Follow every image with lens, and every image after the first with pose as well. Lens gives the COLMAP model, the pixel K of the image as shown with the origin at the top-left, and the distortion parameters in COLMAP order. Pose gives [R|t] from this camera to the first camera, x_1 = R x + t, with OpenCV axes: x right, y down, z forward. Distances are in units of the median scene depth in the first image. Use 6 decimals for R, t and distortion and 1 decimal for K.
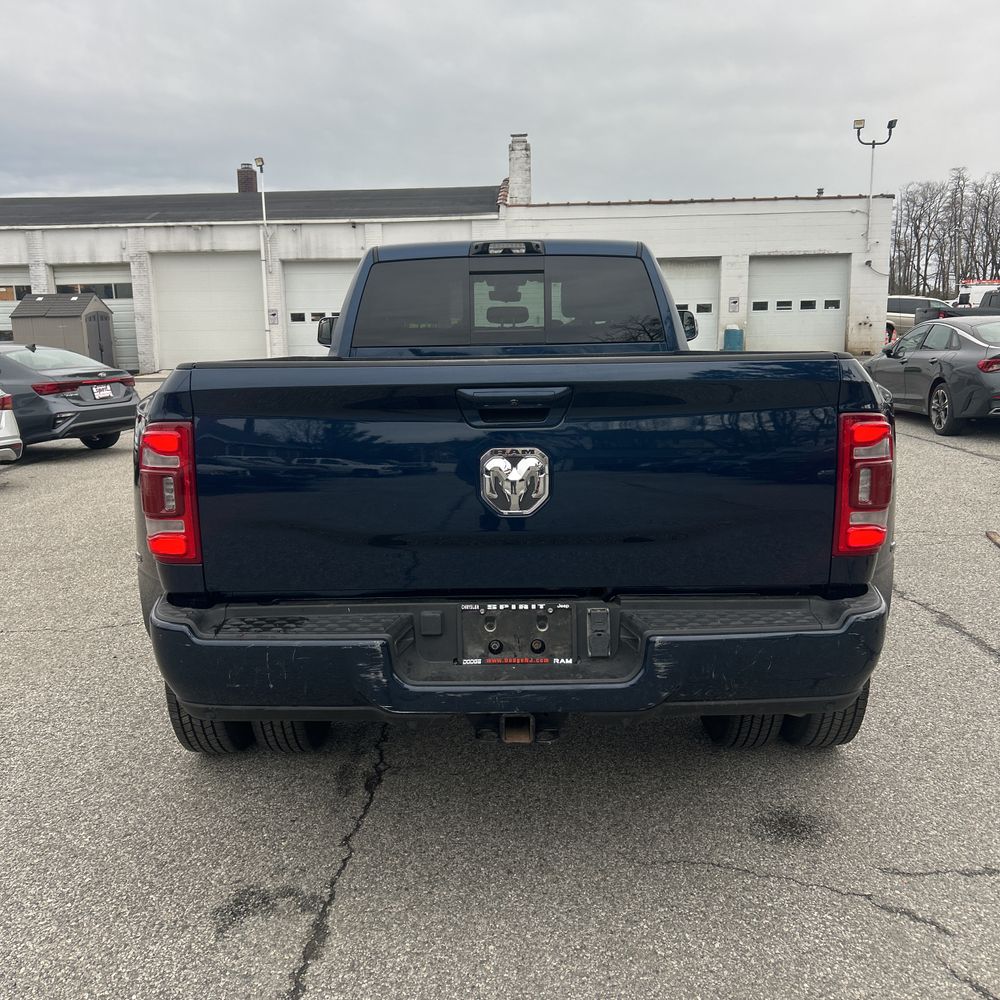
lens RADIAL K [[1009.7, 0, 486.4], [0, 1009.7, 482.6], [0, 0, 1]] dist [0.007545, 0.000000]
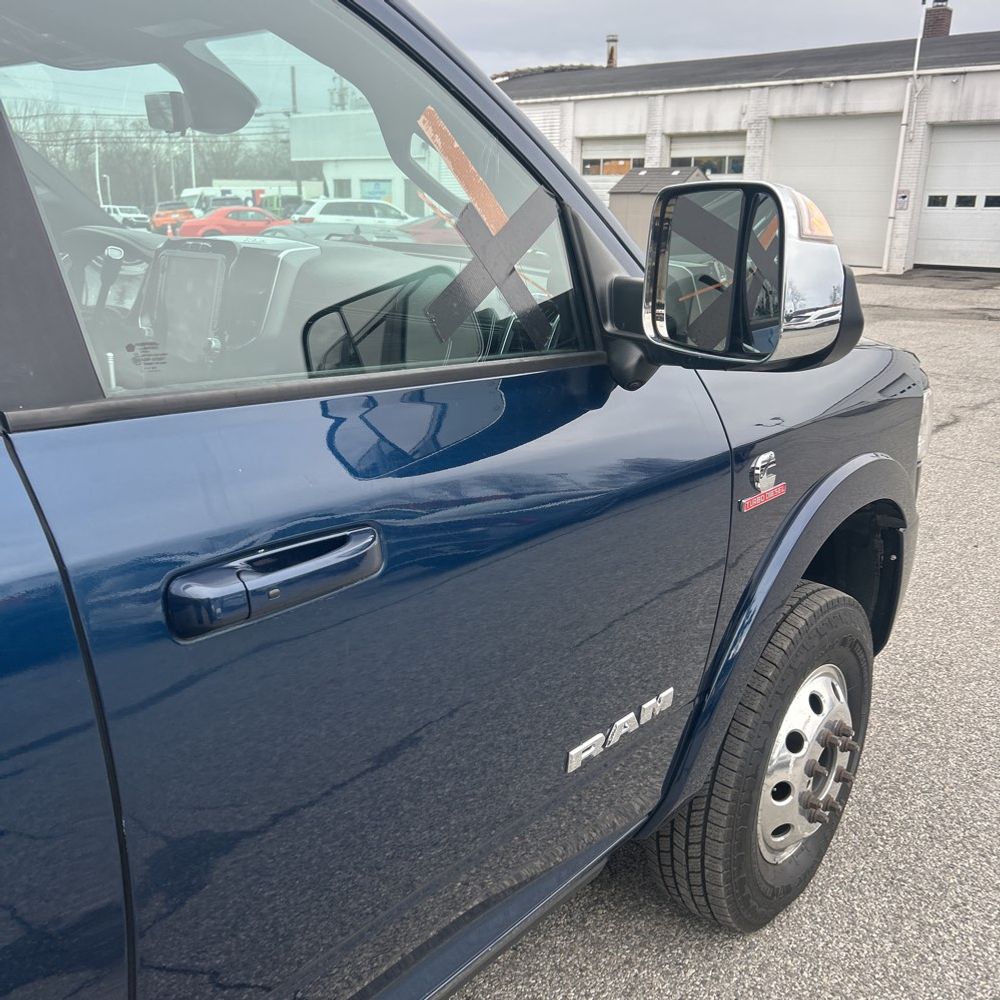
lens RADIAL K [[1009.7, 0, 534.2], [0, 1009.7, 490.5], [0, 0, 1]] dist [0.007545, 0.000000]
pose [[0.789536, 0.192707, -0.582664, 0.238643], [-0.122473, 0.979799, 0.158097, -0.131496], [0.601360, -0.053463, 0.797187, 0.782622]]
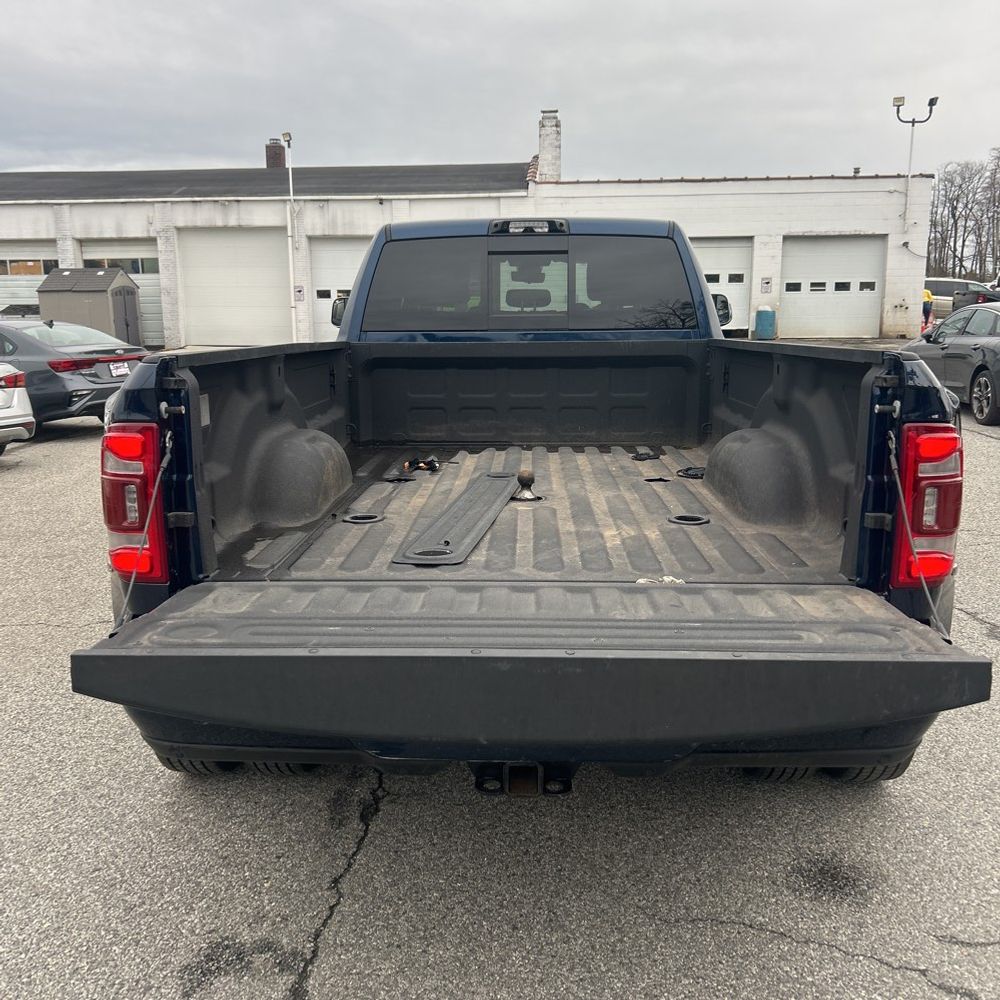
lens RADIAL K [[1009.7, 0, 485.6], [0, 1009.7, 468.3], [0, 0, 1]] dist [0.007545, 0.000000]
pose [[0.999538, 0.014437, -0.026746, 0.005799], [-0.014228, 0.999867, 0.007987, -0.010381], [0.026857, -0.007603, 0.999610, 0.042421]]
